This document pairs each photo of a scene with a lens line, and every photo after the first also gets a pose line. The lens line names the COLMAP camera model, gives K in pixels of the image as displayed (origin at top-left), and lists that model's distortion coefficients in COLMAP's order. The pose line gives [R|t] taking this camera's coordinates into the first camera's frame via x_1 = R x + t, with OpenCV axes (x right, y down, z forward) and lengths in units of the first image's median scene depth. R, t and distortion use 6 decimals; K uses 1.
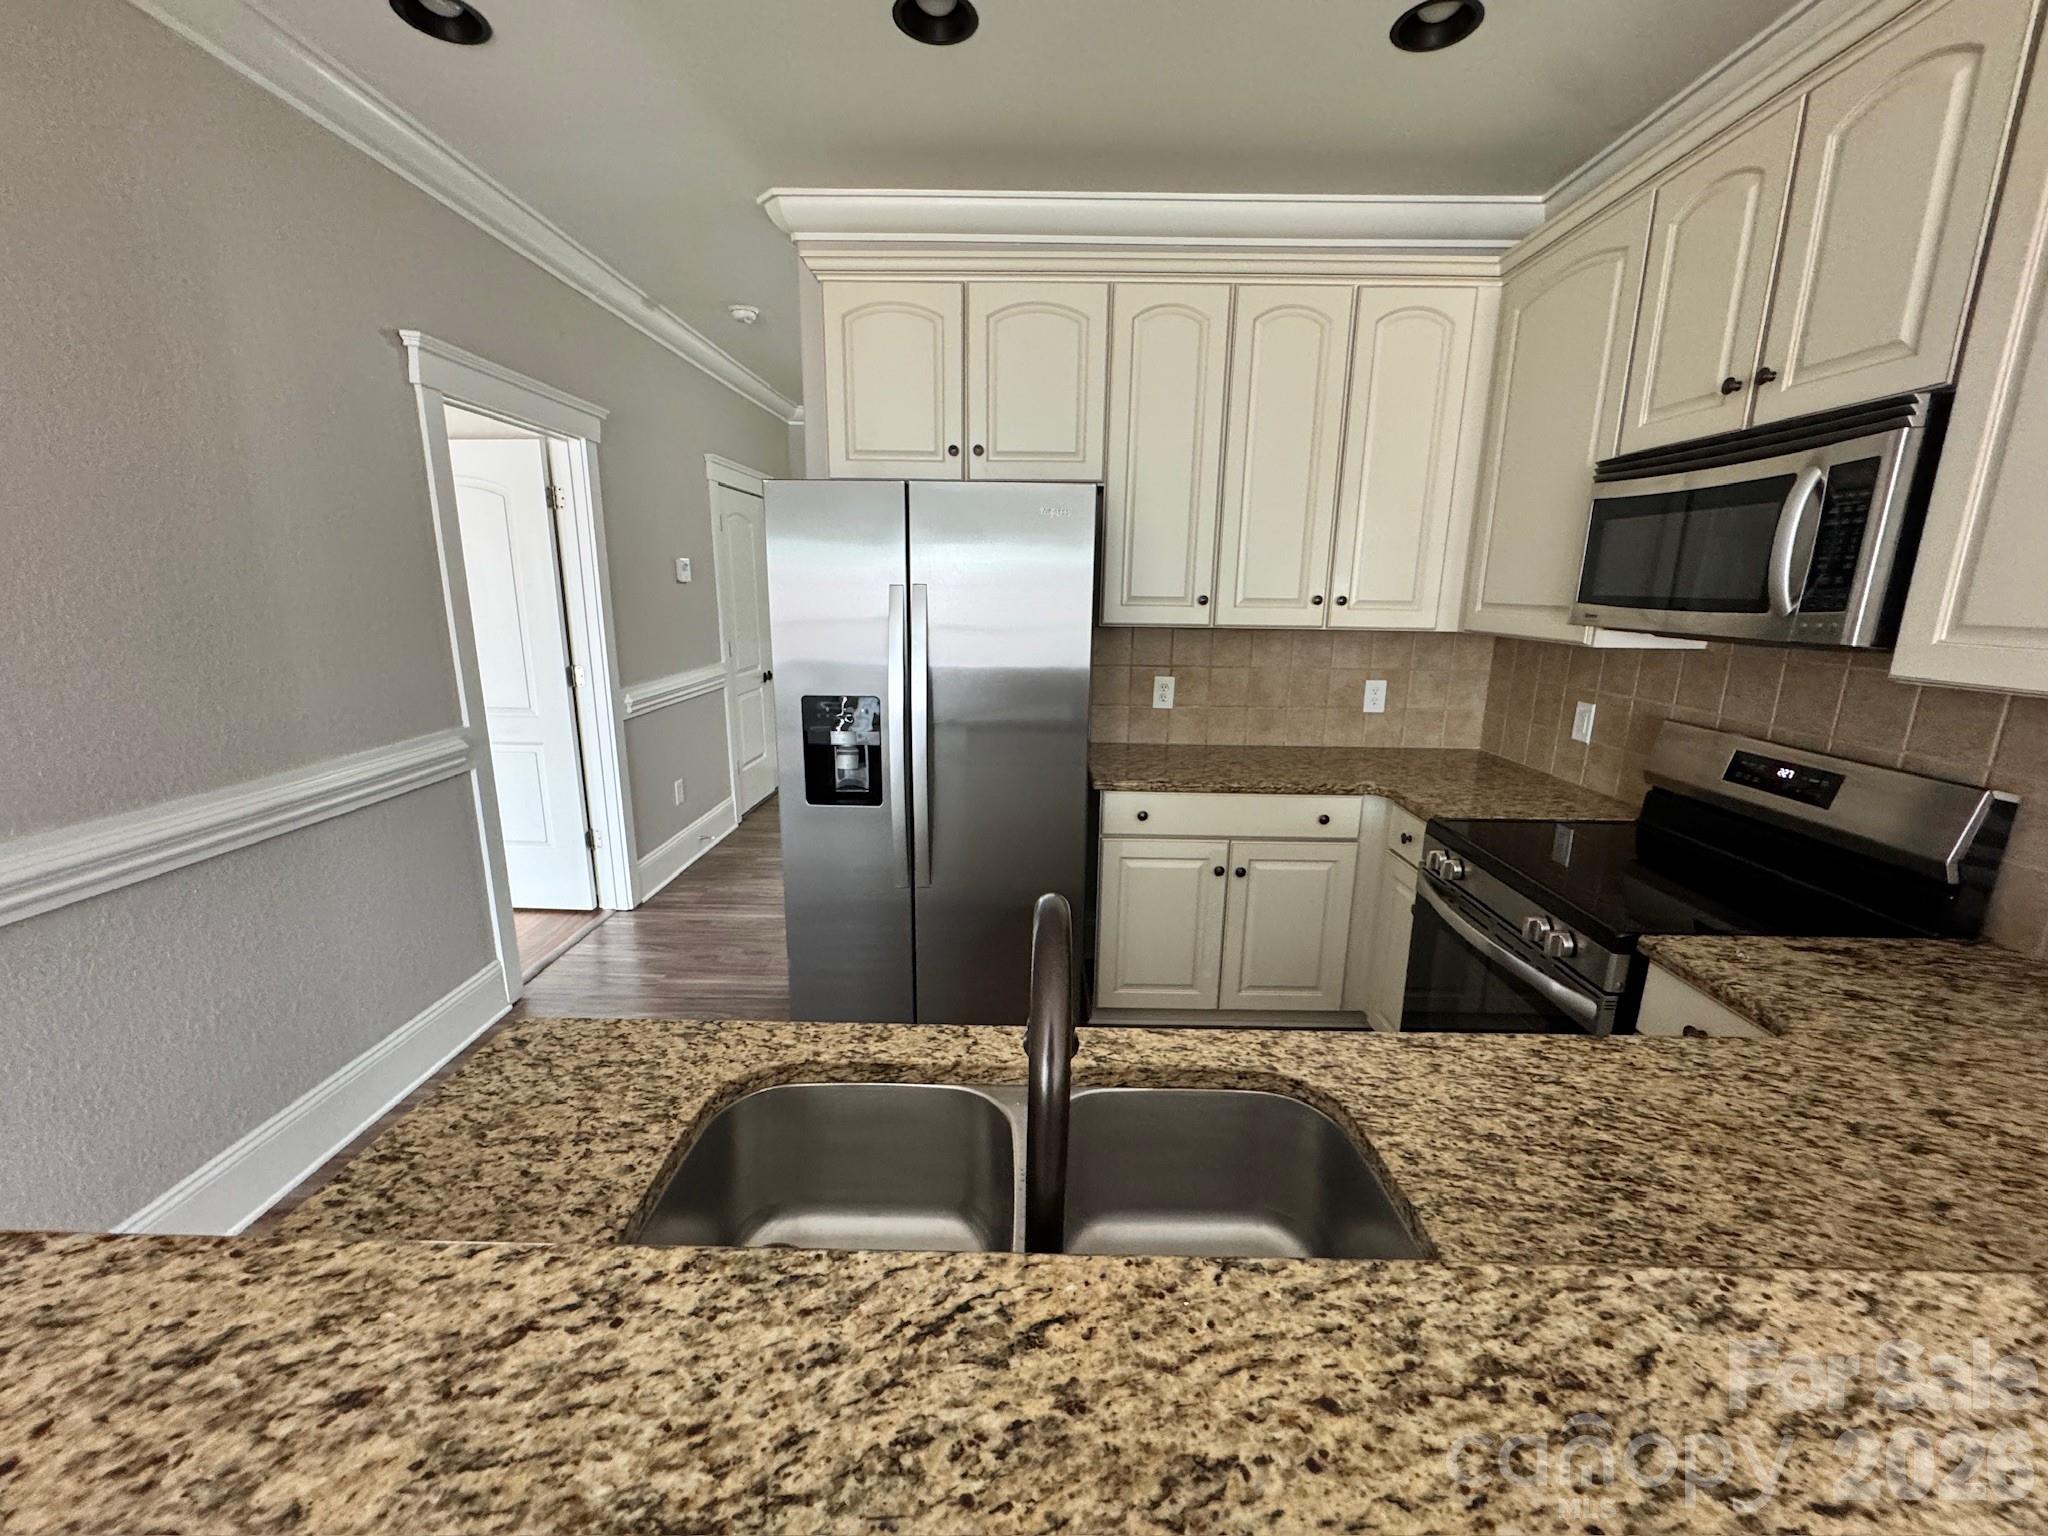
lens RADIAL K [[818.4, 0, 1024.0], [0, 818.4, 768.0], [0, 0, 1]] dist [-0.003246, 0.000057]
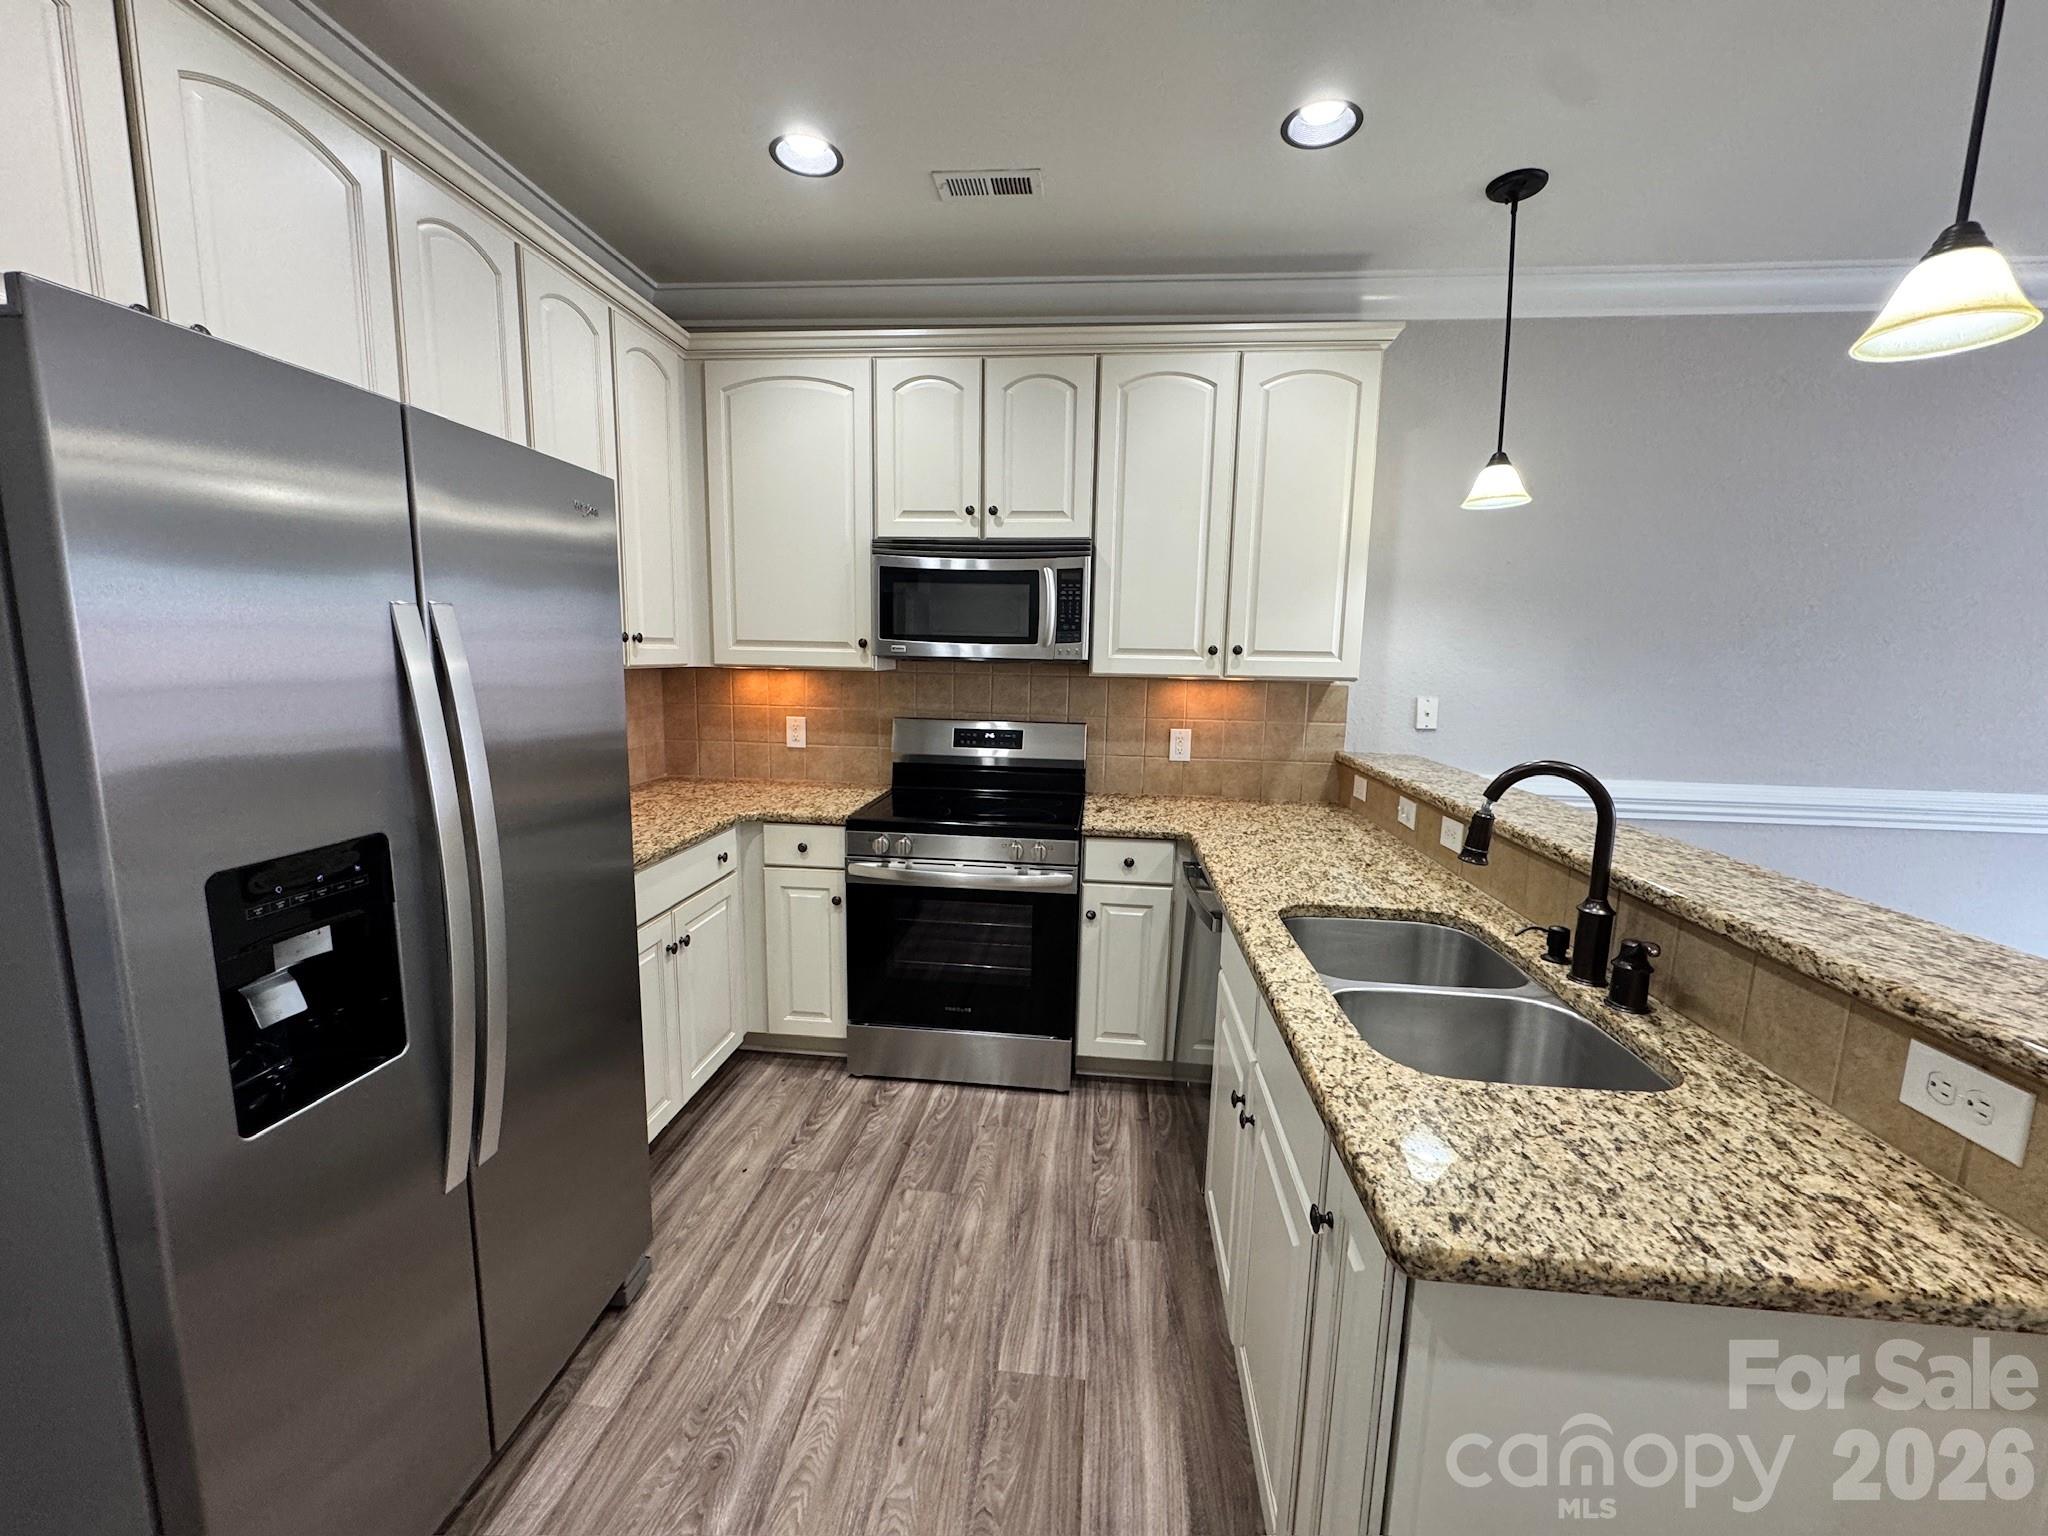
lens RADIAL K [[818.4, 0, 1024.0], [0, 818.4, 768.0], [0, 0, 1]] dist [-0.003246, 0.000057]
pose [[0.083570, -0.154194, 0.984500, -1.096271], [0.198324, 0.970766, 0.135208, -0.201769], [-0.976567, 0.183950, 0.111707, 1.020944]]
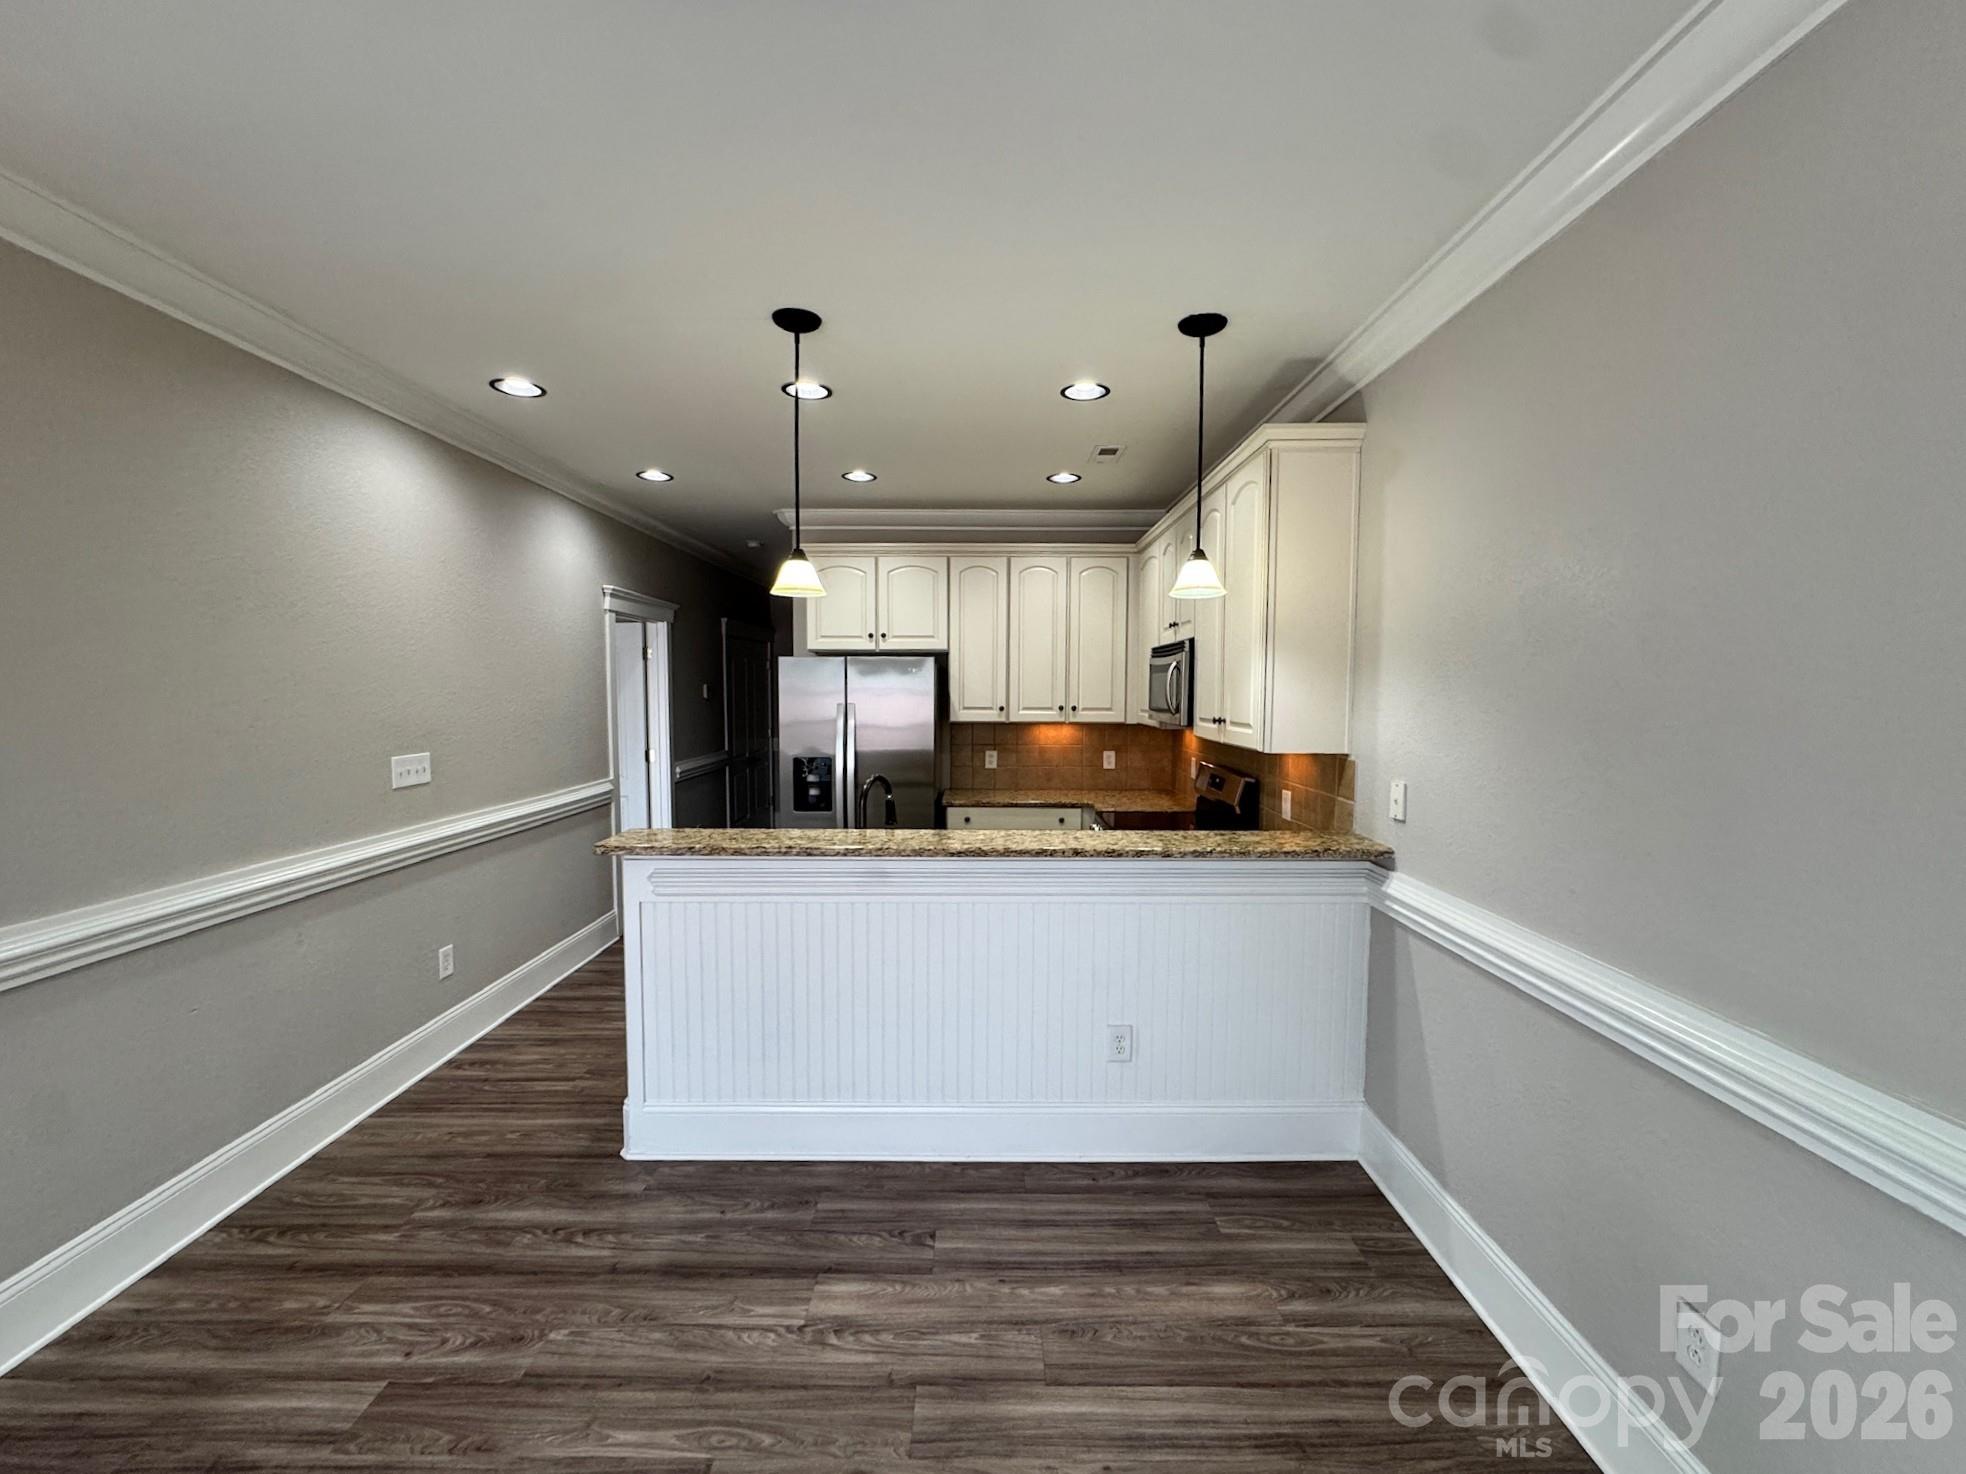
lens RADIAL K [[794.6, 0, 983.0], [0, 794.6, 737.0], [0, 0, 1]] dist [0.000397, 0.000011]
pose [[0.999768, -0.010358, 0.018905, 0.300540], [0.013243, 0.987107, -0.159516, 0.334926], [-0.017009, 0.159729, 0.987014, -1.769574]]
